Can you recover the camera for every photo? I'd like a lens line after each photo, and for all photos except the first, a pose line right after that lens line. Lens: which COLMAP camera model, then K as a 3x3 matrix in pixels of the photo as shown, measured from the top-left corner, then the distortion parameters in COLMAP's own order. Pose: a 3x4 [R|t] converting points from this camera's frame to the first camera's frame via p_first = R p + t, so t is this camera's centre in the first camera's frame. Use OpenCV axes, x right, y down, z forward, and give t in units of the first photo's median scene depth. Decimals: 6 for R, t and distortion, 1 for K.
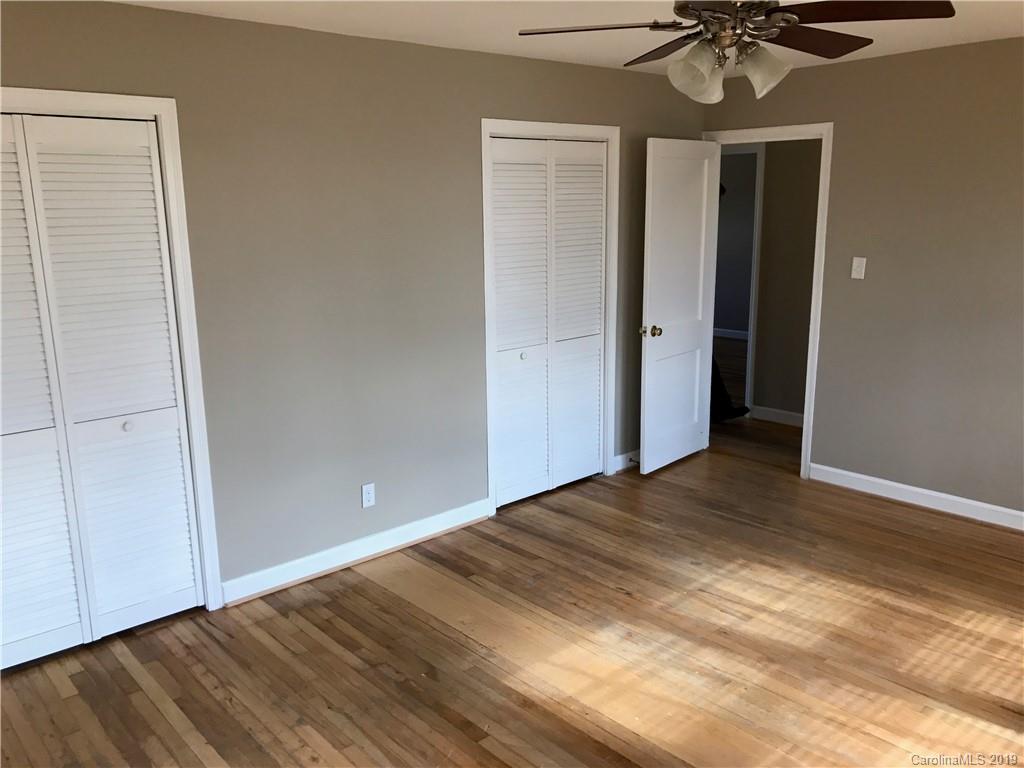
lens RADIAL K [[840.7, 0, 512.0], [0, 840.7, 384.0], [0, 0, 1]] dist [0.009391, -0.000670]
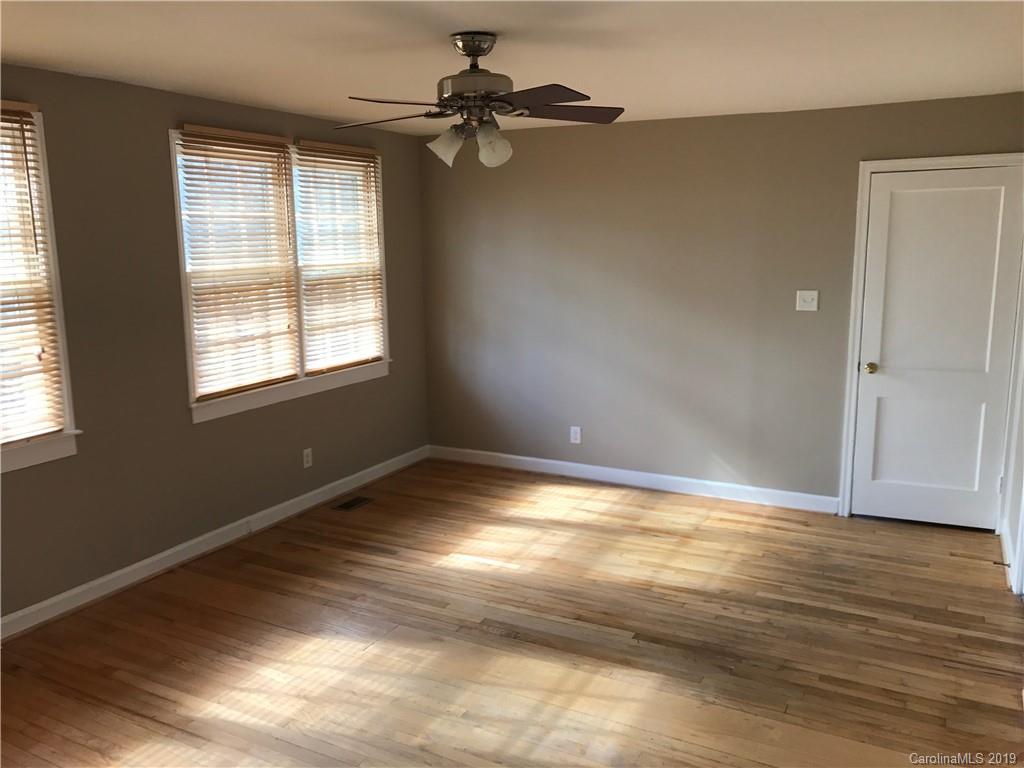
lens RADIAL K [[840.7, 0, 512.0], [0, 840.7, 384.0], [0, 0, 1]] dist [0.009391, -0.000670]
pose [[-0.935084, 0.085460, -0.343970, 0.509631], [-0.051701, 0.927224, 0.370921, -0.388189], [0.350636, 0.364626, -0.862614, 1.721970]]
